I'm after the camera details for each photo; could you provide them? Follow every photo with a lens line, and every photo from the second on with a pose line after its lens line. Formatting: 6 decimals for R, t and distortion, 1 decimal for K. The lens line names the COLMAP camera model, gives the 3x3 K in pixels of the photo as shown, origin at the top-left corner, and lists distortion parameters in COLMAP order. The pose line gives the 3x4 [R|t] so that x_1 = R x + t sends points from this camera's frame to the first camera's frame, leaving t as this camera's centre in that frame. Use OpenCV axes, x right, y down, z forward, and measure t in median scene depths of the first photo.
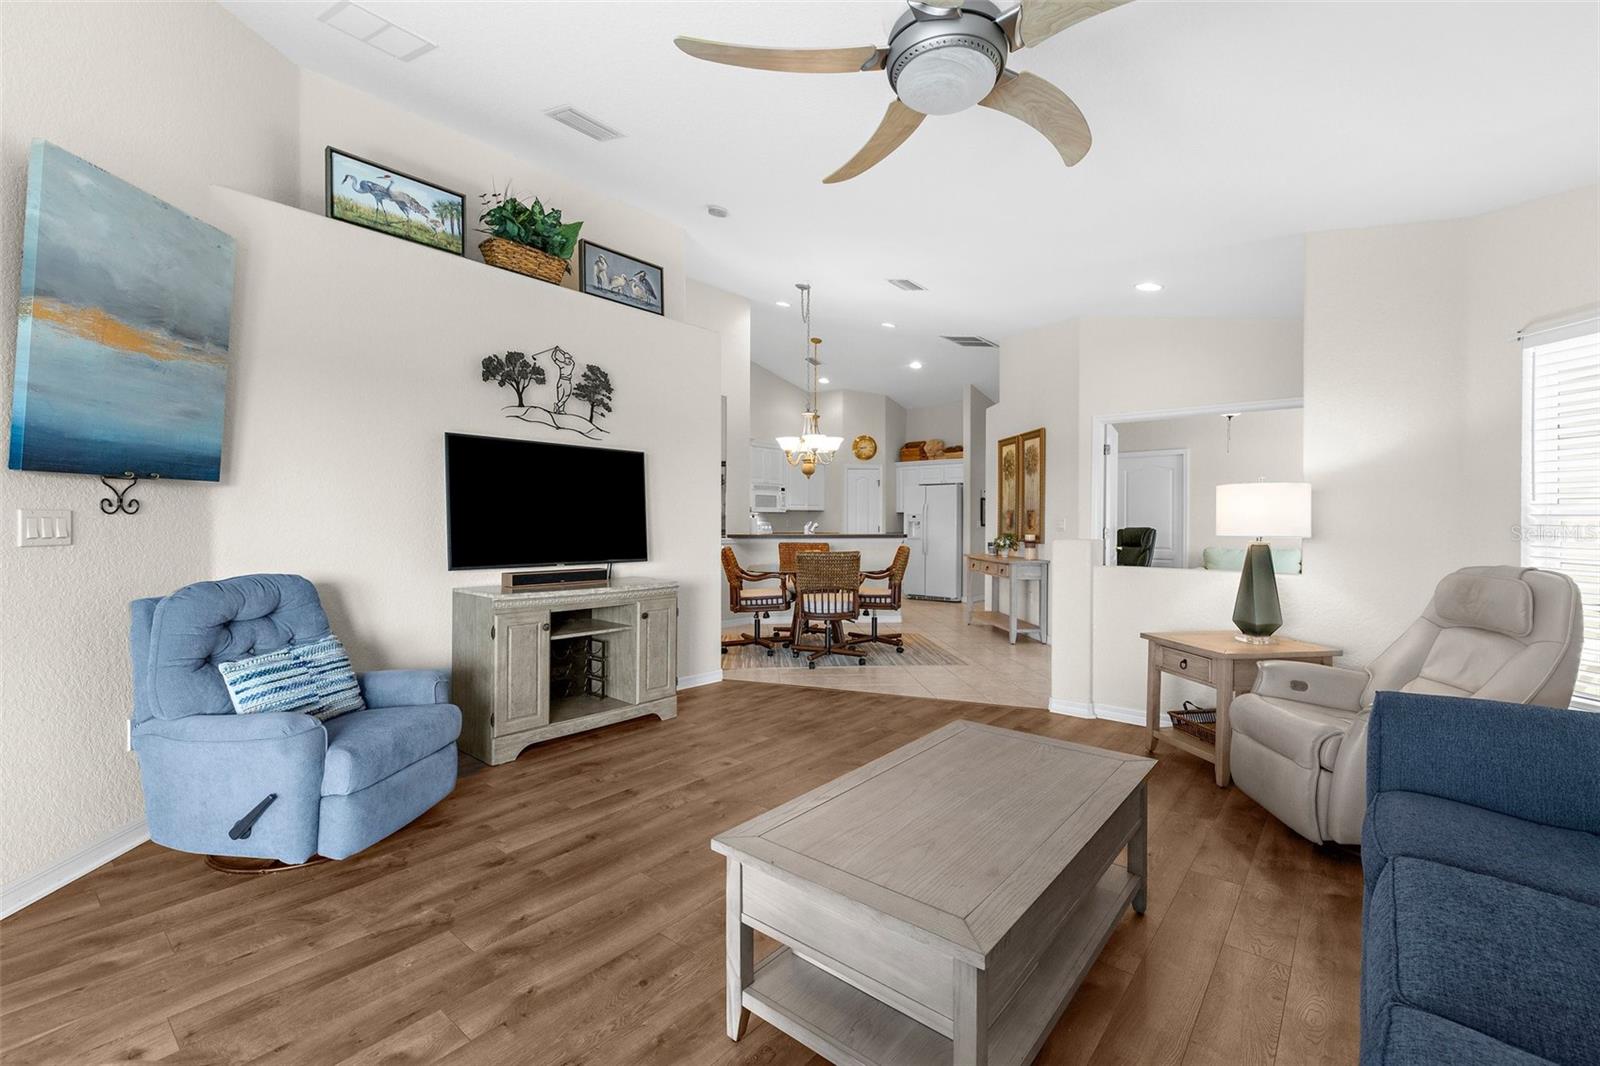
lens RADIAL K [[685.1, 0, 802.8], [0, 685.1, 525.1], [0, 0, 1]] dist [0.001796, 0.000379]
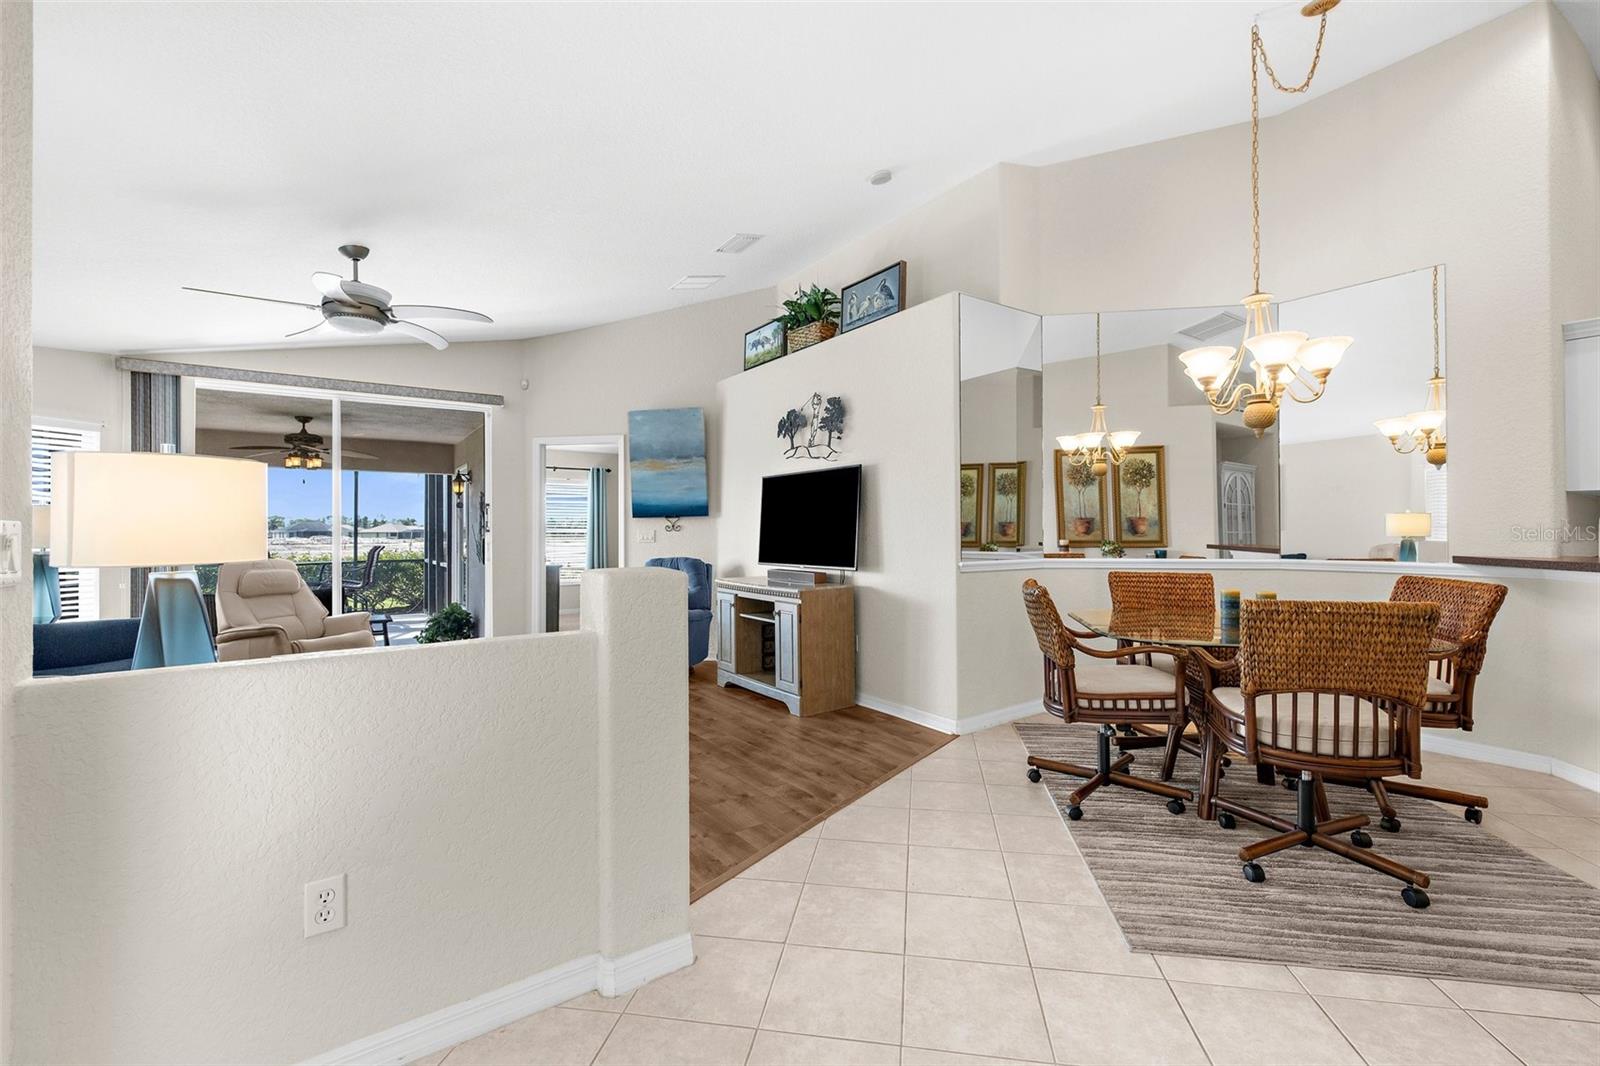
lens RADIAL K [[679.0, 0, 803.0], [0, 679.0, 526.8], [0, 0, 1]] dist [0.001435, 0.000373]
pose [[-0.251937, -0.010576, -0.967686, 0.843227], [0.000923, 0.999937, -0.011169, -0.001882], [0.967743, -0.003707, -0.251911, 1.285812]]
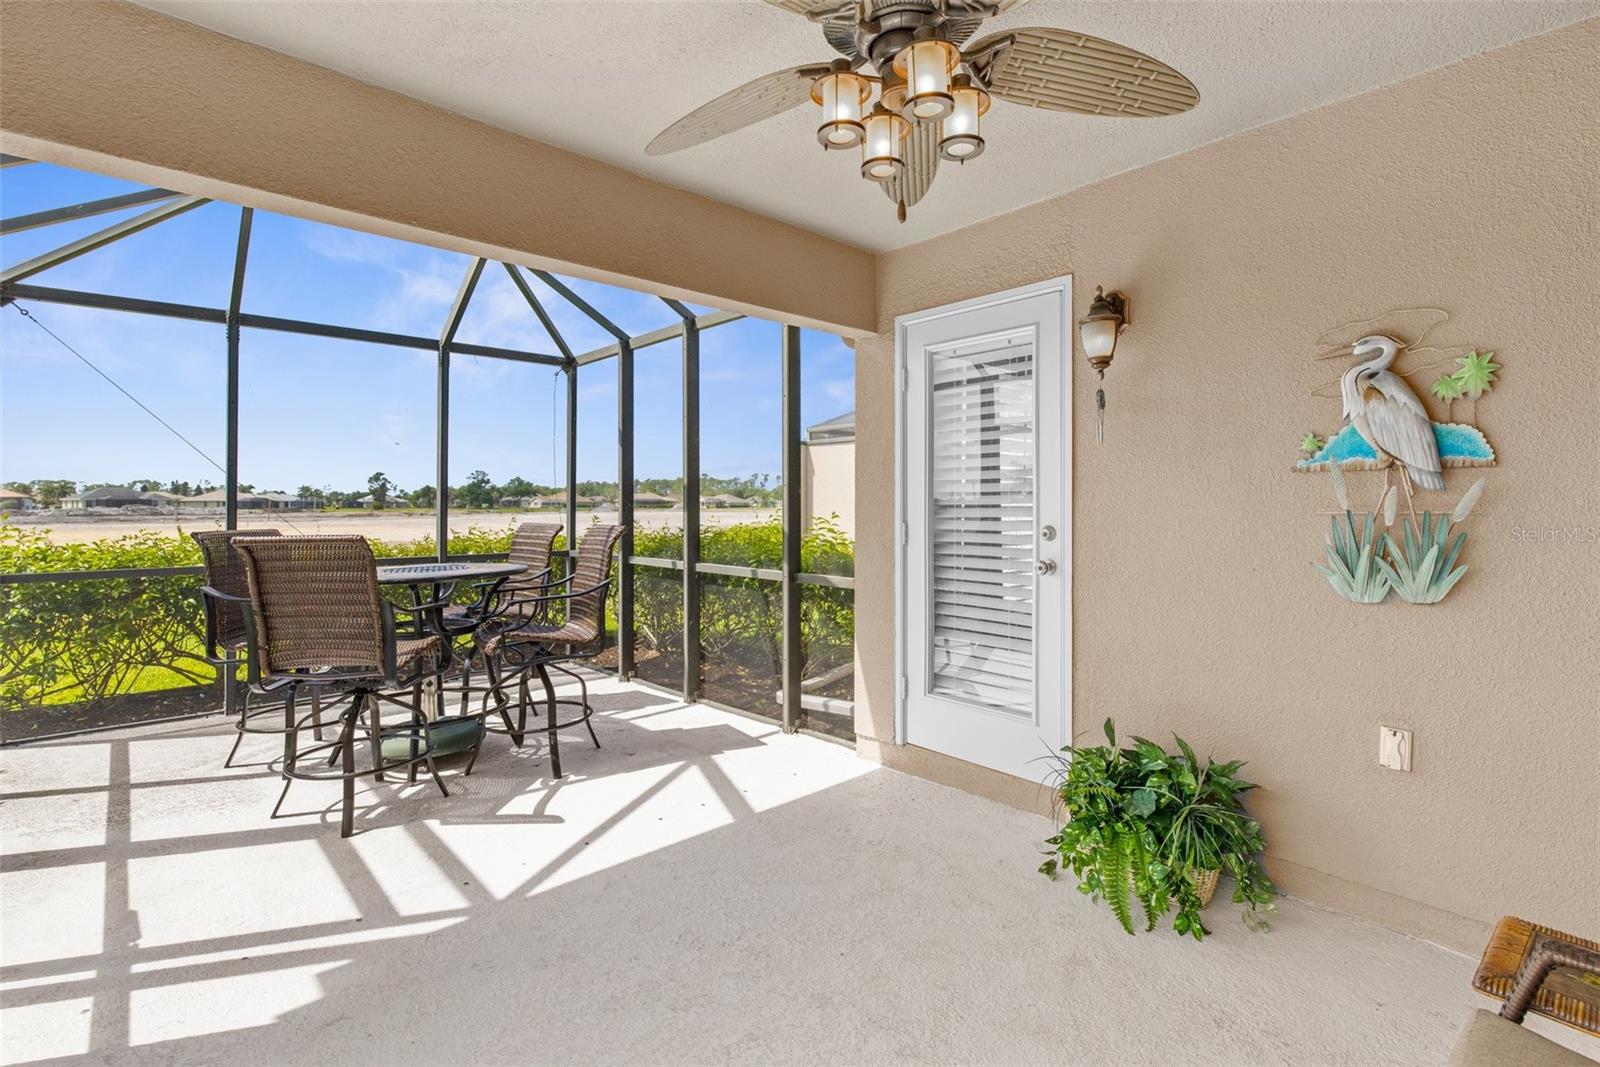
lens RADIAL K [[741.8, 0, 804.0], [0, 741.8, 491.6], [0, 0, 1]] dist [0.000196, 0.000150]
pose [[-0.131348, -0.019480, -0.991145, -0.131055], [-0.002717, 0.999810, -0.019291, 0.009118], [0.991333, 0.000160, -0.131376, -0.373286]]
